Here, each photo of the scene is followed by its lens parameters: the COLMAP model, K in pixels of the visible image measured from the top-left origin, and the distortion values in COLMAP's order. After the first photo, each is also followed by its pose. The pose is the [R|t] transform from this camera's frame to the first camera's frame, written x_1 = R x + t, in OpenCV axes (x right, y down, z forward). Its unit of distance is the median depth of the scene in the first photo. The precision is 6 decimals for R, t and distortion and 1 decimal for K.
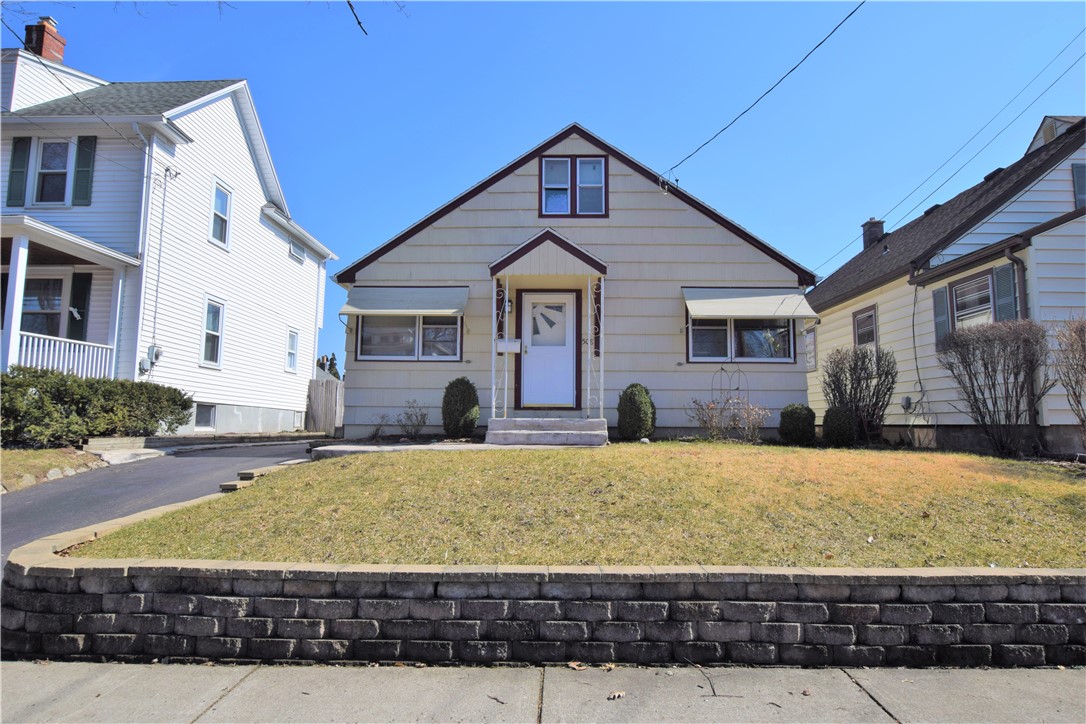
lens RADIAL K [[592.9, 0, 542.1], [0, 592.9, 364.9], [0, 0, 1]] dist [-0.001491, -0.001428]
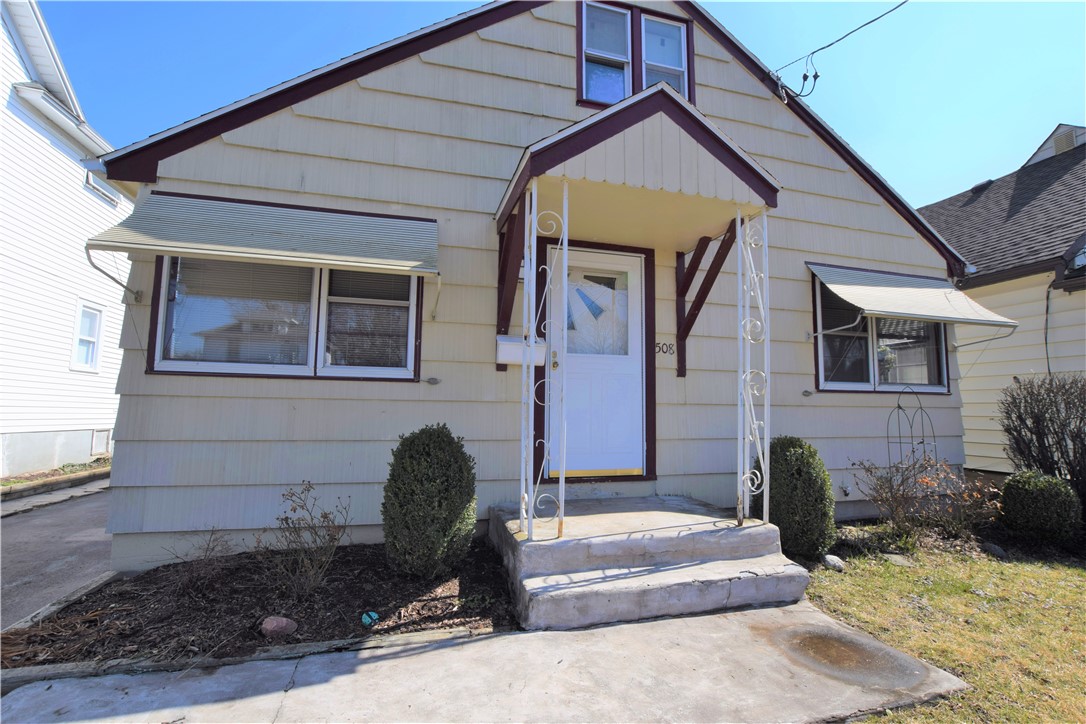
lens RADIAL K [[480.9, 0, 543.5], [0, 480.9, 364.0], [0, 0, 1]] dist [-0.026951, 0.000815]
pose [[0.959544, 0.030136, 0.279941, -0.146721], [-0.033111, 0.999434, 0.005902, -0.024197], [-0.279605, -0.014932, 0.959999, 0.619094]]
